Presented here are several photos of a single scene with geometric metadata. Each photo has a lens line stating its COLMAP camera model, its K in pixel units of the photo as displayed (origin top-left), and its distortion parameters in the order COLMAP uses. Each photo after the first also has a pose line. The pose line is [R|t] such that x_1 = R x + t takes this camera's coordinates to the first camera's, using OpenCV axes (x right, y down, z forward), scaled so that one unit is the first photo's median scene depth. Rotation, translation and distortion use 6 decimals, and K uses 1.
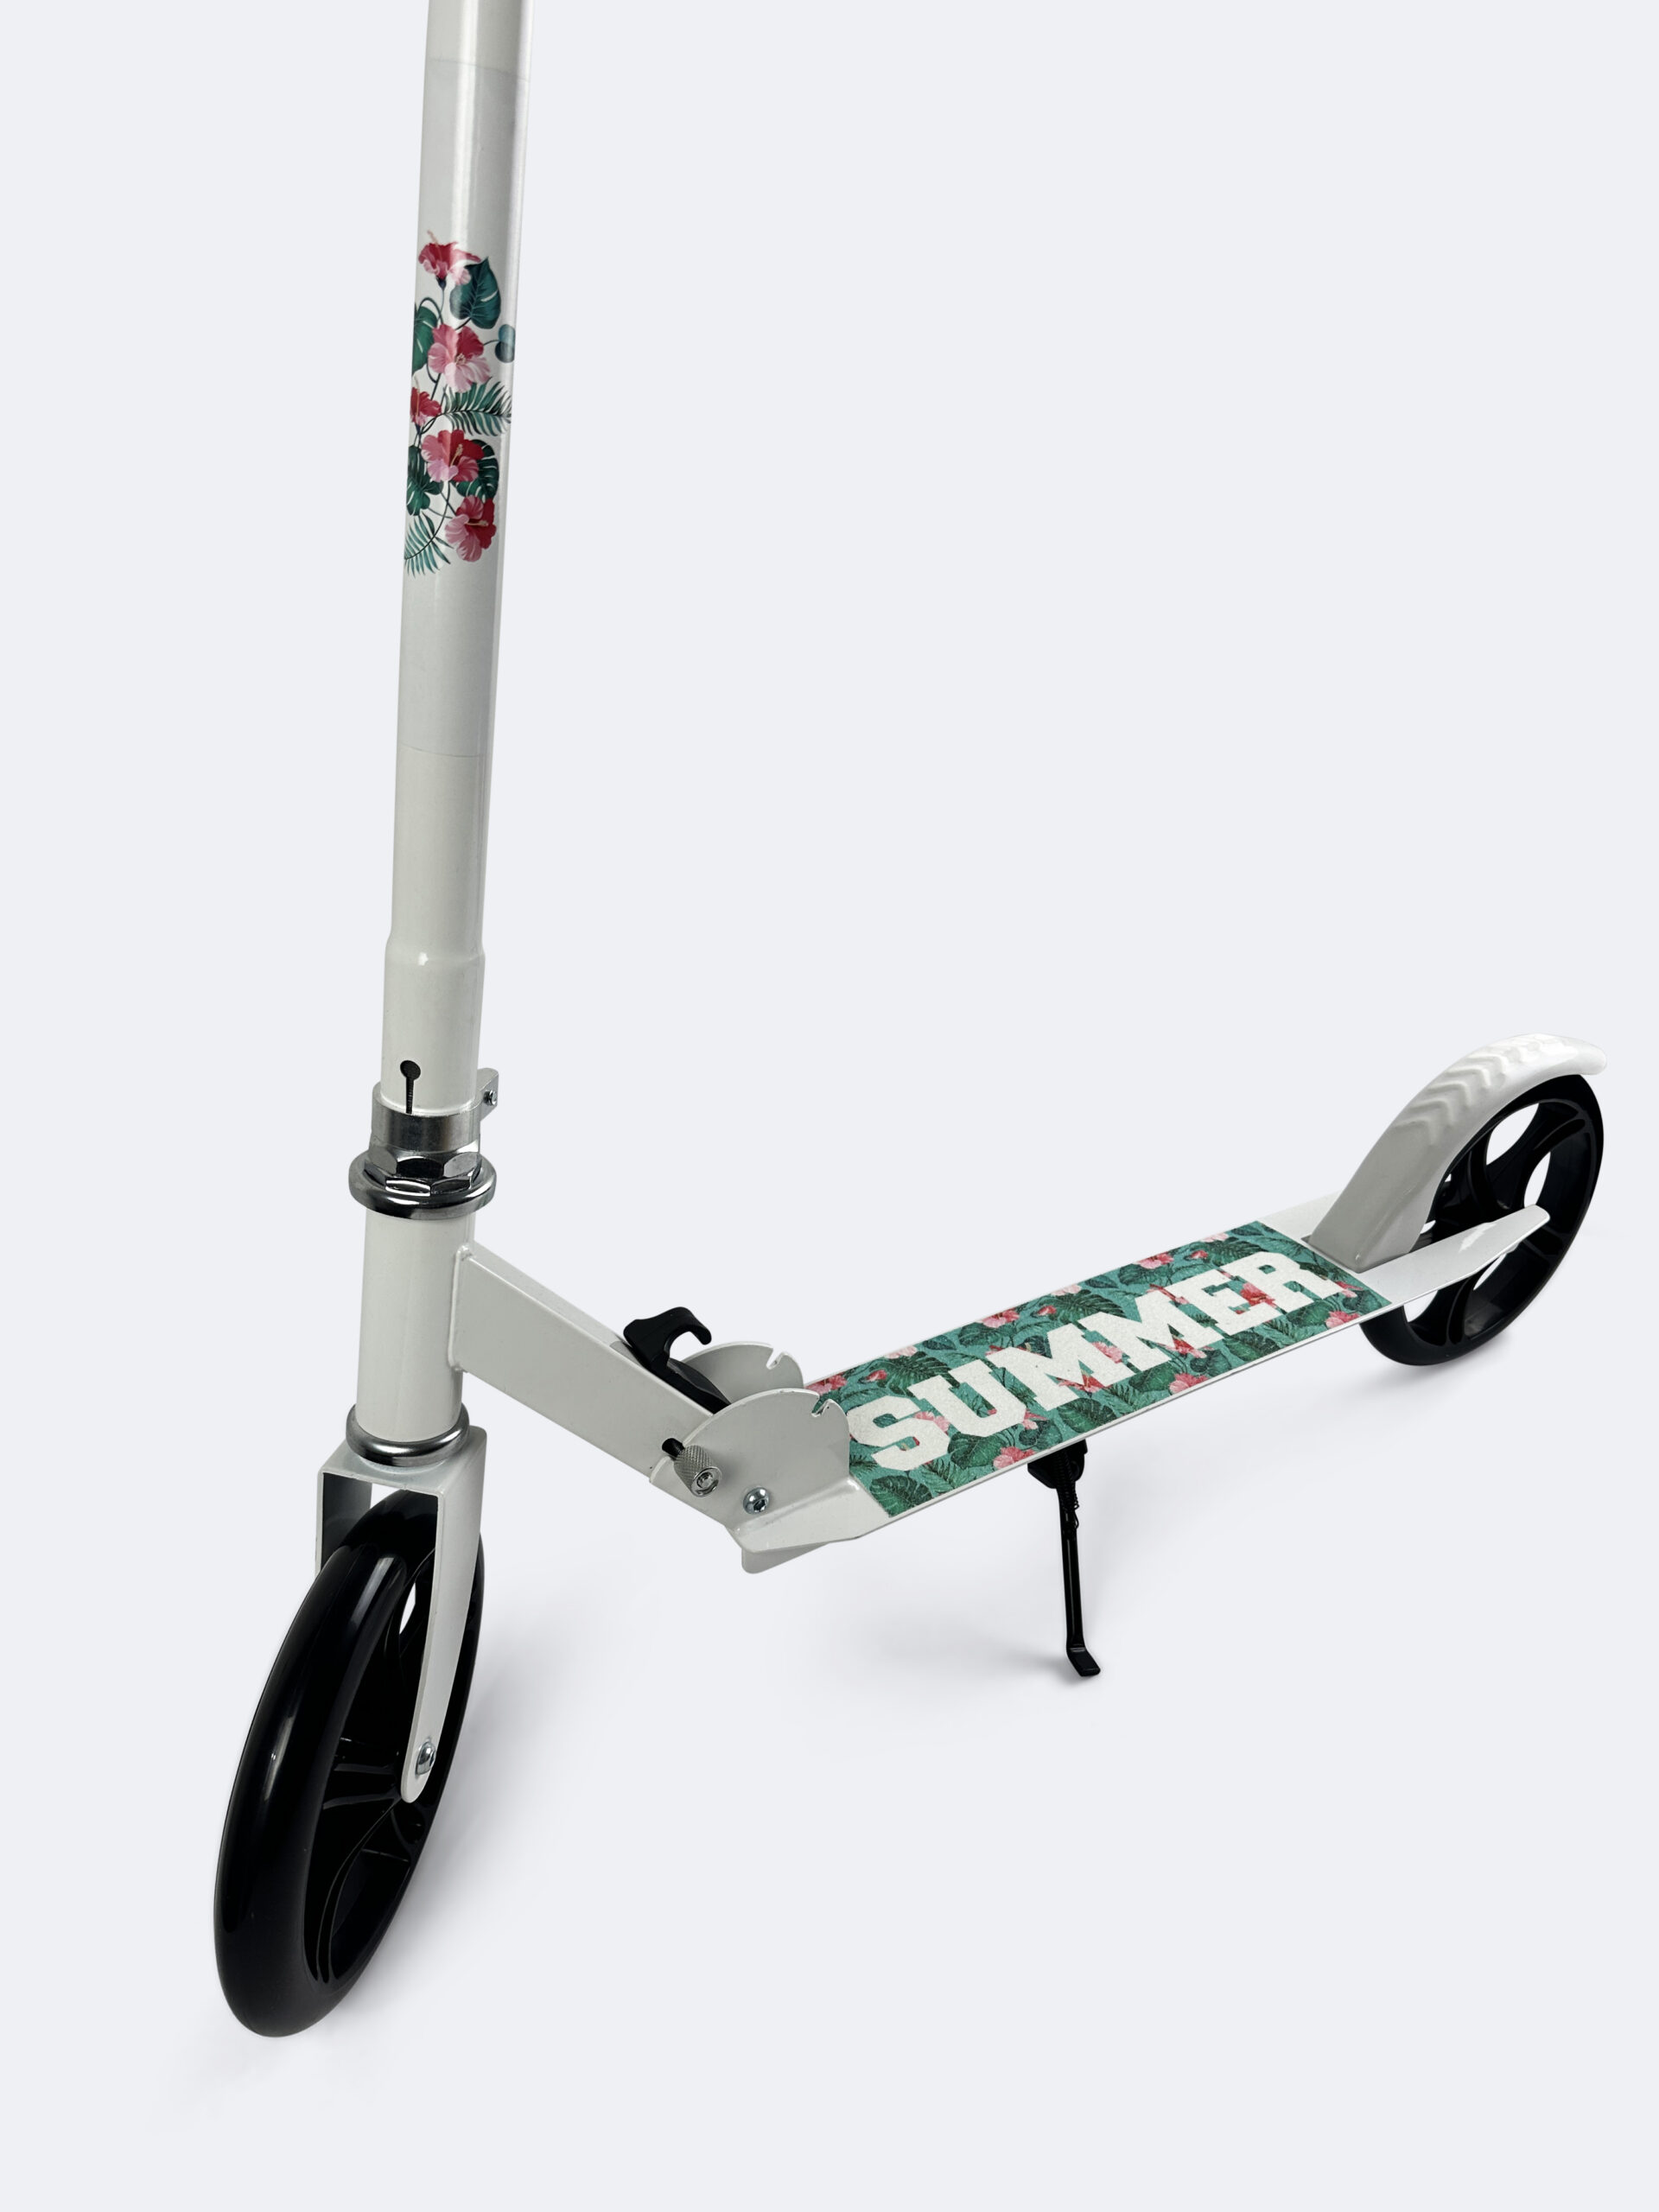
lens RADIAL K [[1551.1, 0, 833.6], [0, 1551.1, 1100.7], [0, 0, 1]] dist [0.160578, -0.425104]
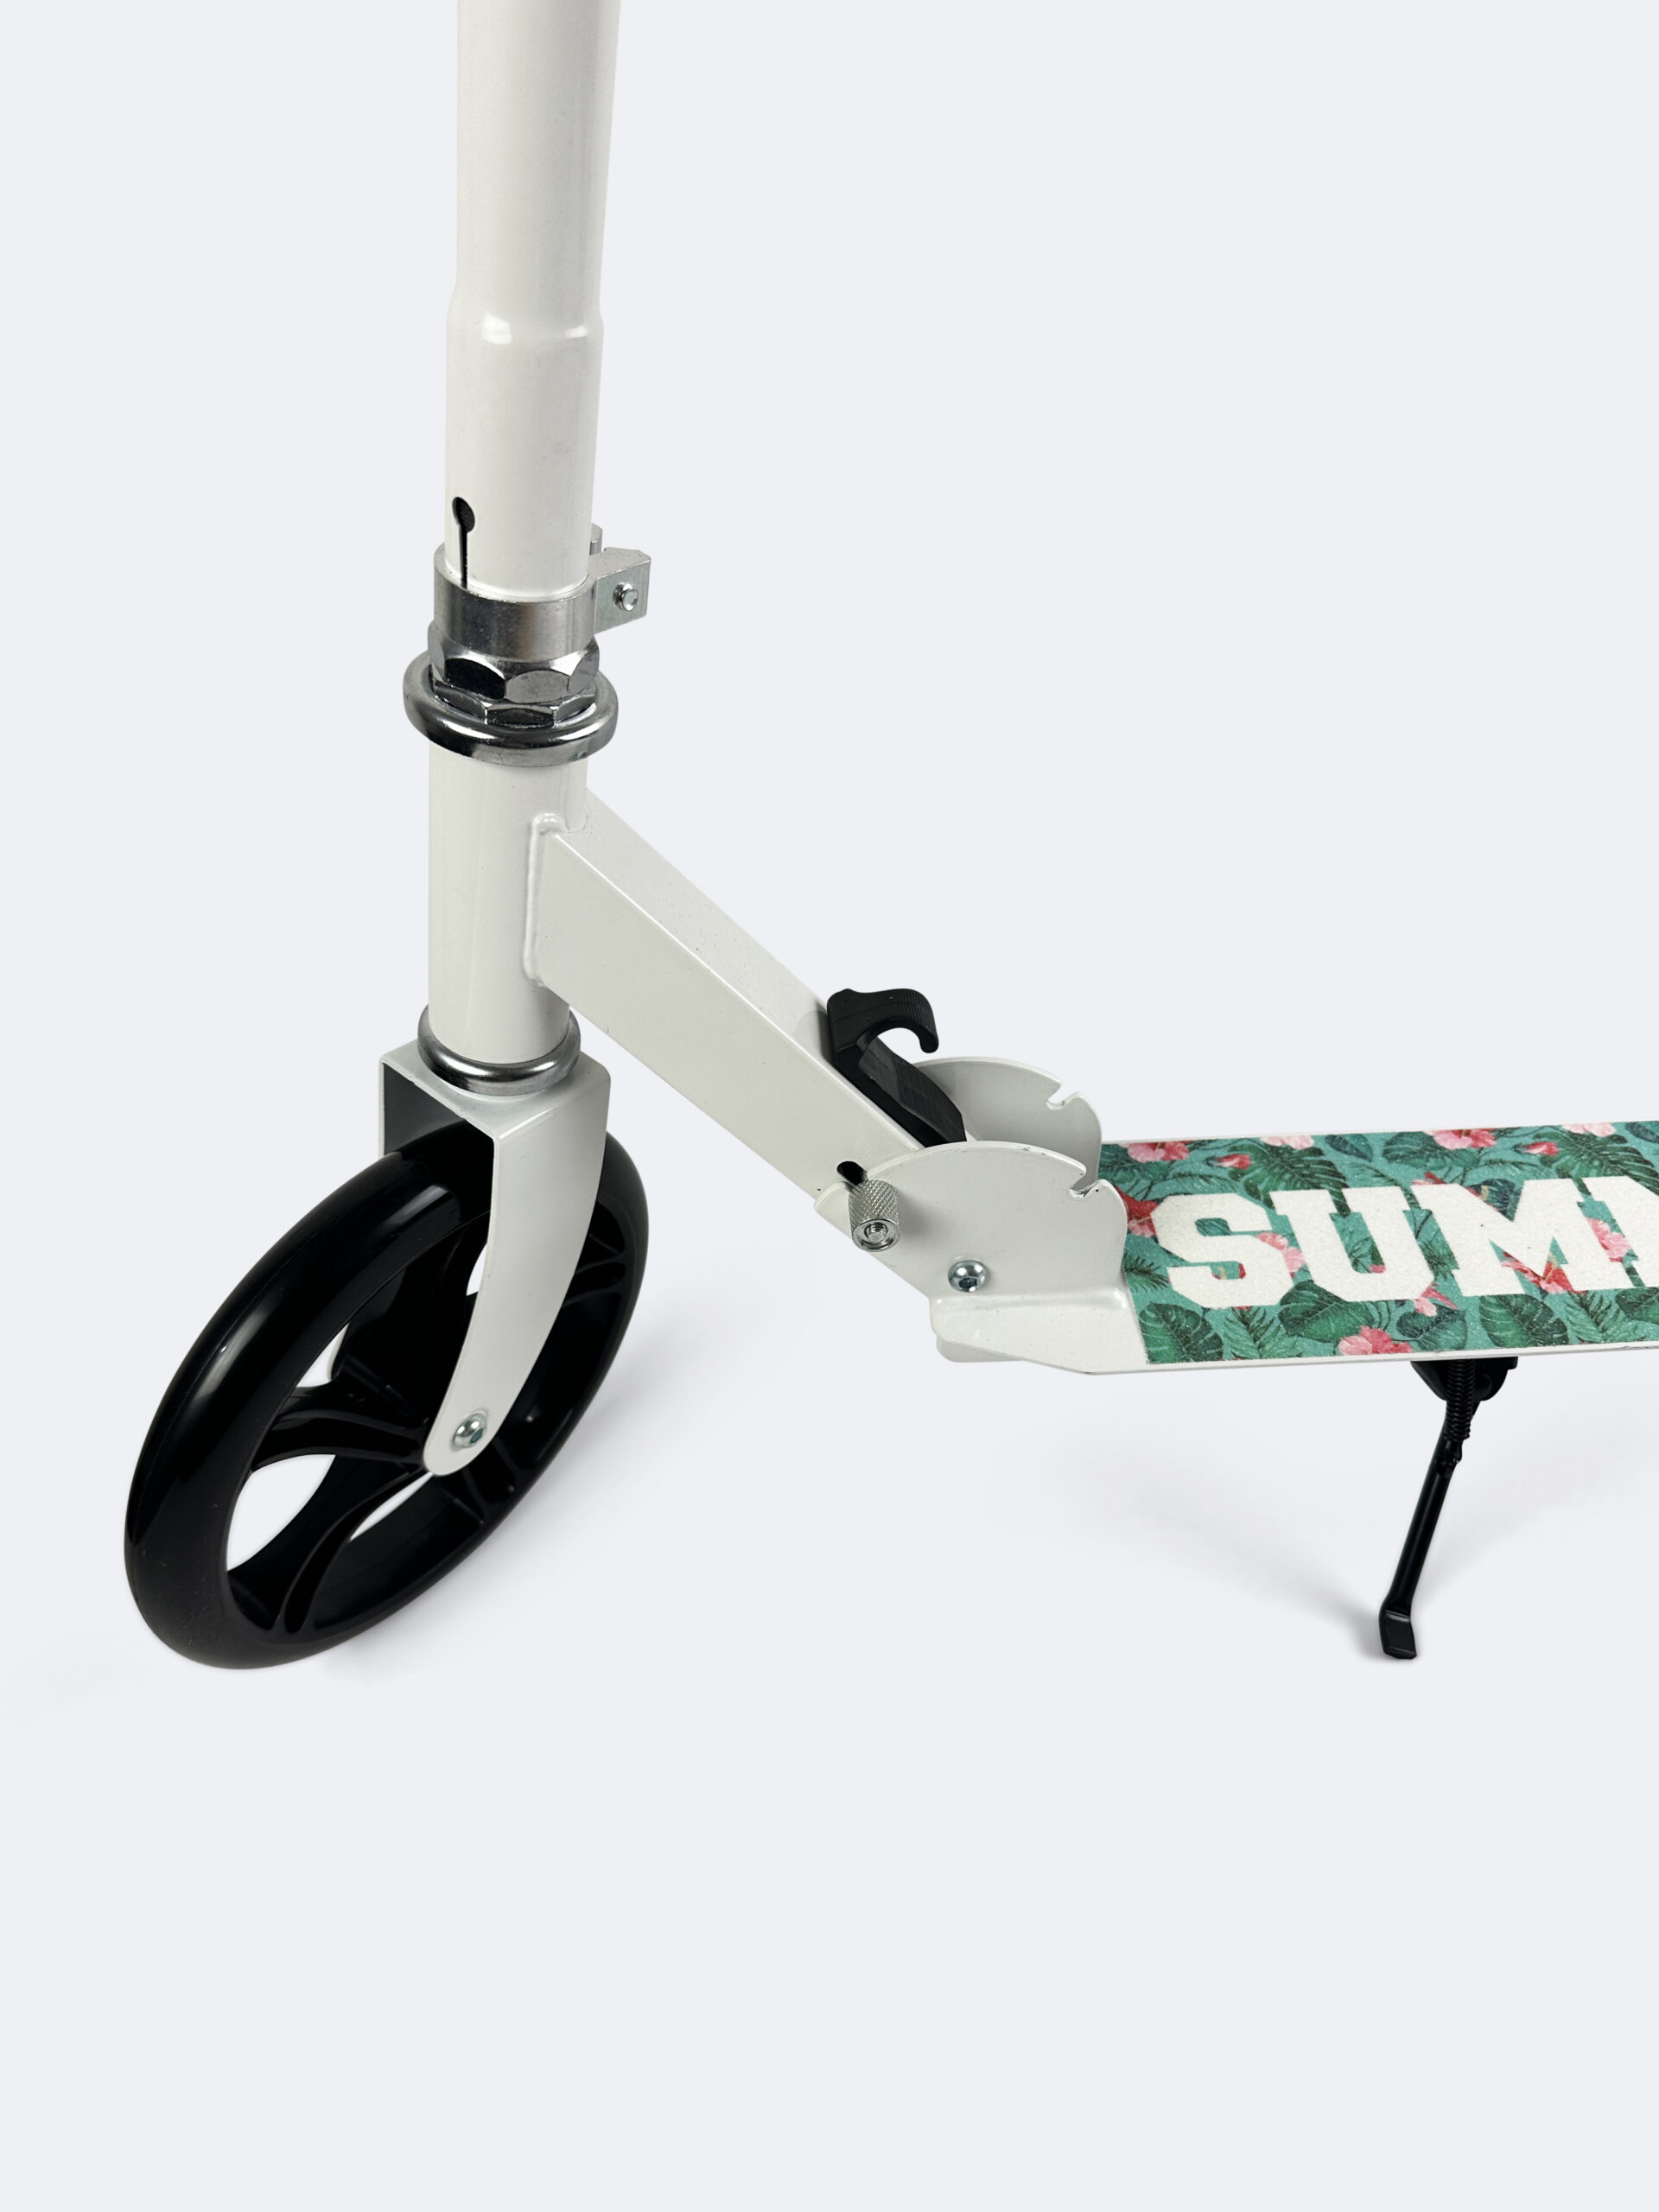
lens RADIAL K [[1551.1, 0, 833.6], [0, 1551.1, 1100.7], [0, 0, 1]] dist [0.160578, -0.425104]
pose [[0.881908, 0.308066, -0.356839, 0.117369], [-0.214701, 0.936353, 0.277751, -0.004656], [0.419693, -0.168337, 0.891920, 0.324704]]
